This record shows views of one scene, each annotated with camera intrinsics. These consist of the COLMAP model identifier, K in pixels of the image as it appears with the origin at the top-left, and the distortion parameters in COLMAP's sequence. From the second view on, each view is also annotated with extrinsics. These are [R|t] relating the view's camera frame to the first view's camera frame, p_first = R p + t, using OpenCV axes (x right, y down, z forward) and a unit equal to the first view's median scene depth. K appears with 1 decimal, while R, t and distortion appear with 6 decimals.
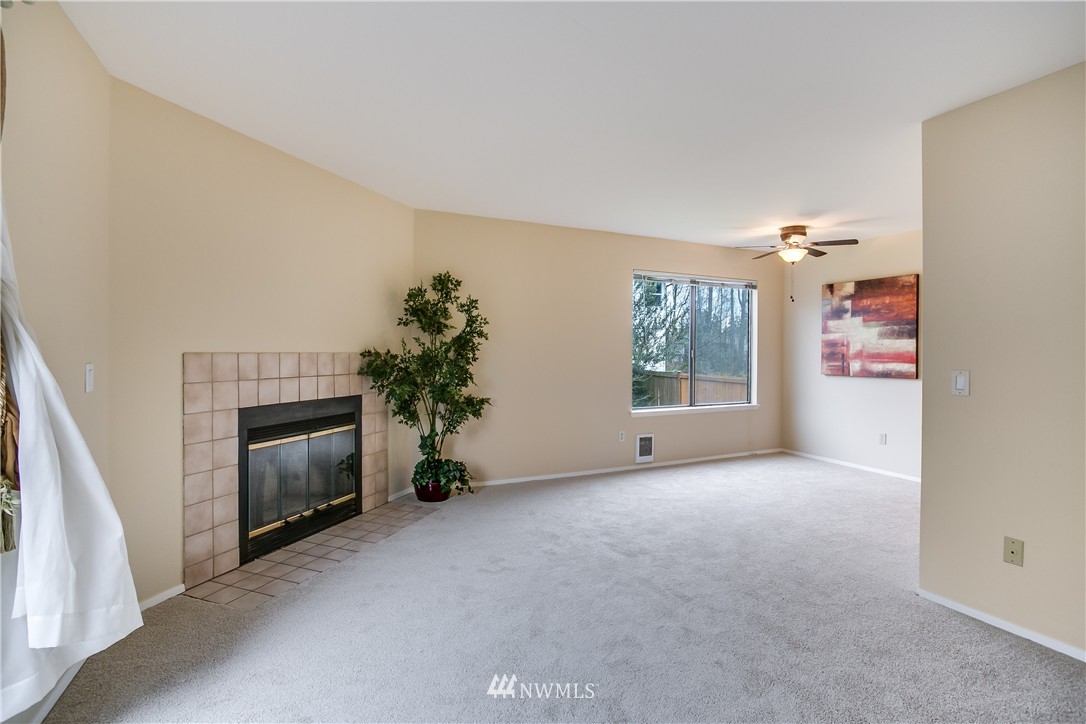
lens RADIAL K [[526.9, 0, 545.3], [0, 526.9, 355.6], [0, 0, 1]] dist [-0.052192, 0.023373]
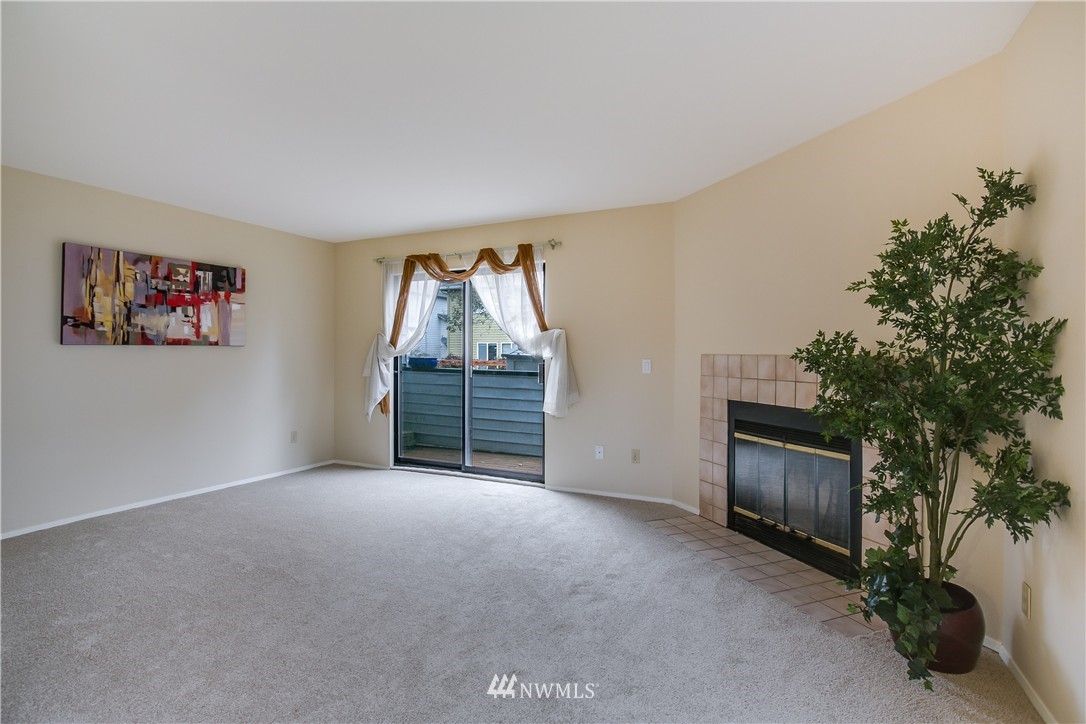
lens RADIAL K [[546.2, 0, 541.1], [0, 546.2, 350.9], [0, 0, 1]] dist [-0.054057, 0.026056]
pose [[-0.774103, -0.007212, -0.633019, 0.496272], [-0.011470, 0.999931, 0.002633, -0.010903], [0.632956, 0.009299, -0.774132, 1.485156]]
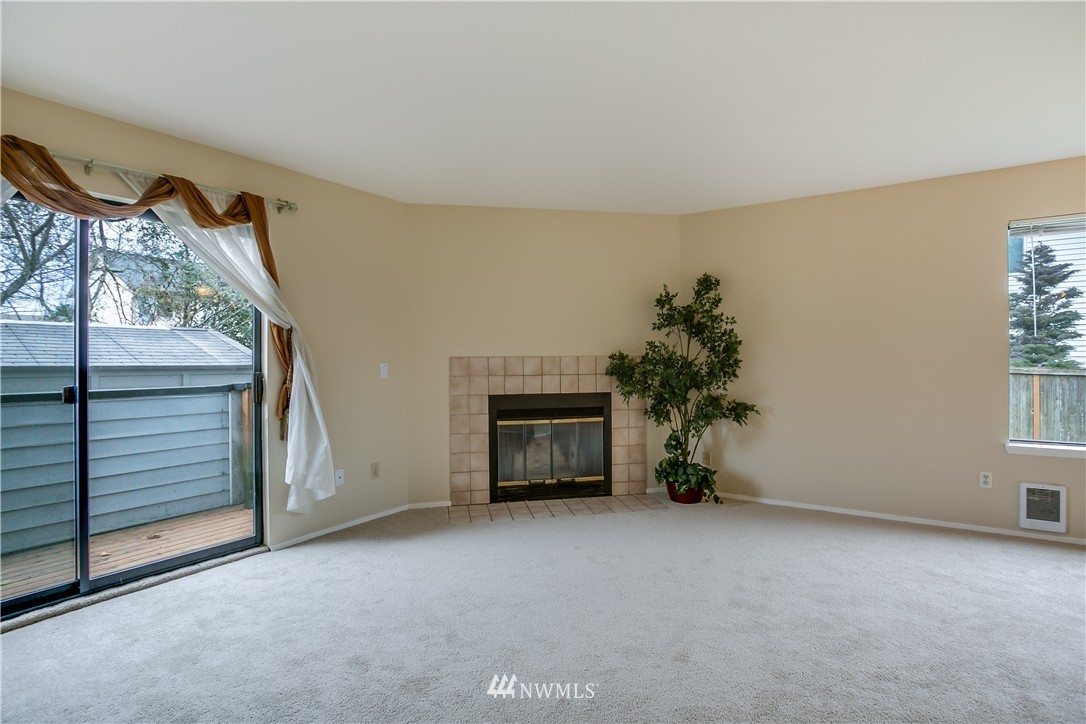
lens RADIAL K [[526.9, 0, 545.3], [0, 526.9, 355.6], [0, 0, 1]] dist [-0.052192, 0.023373]
pose [[0.515923, -0.012428, -0.856545, 0.659853], [0.002489, 0.999912, -0.013009, 0.009559], [0.856632, 0.004580, 0.515908, 0.319472]]
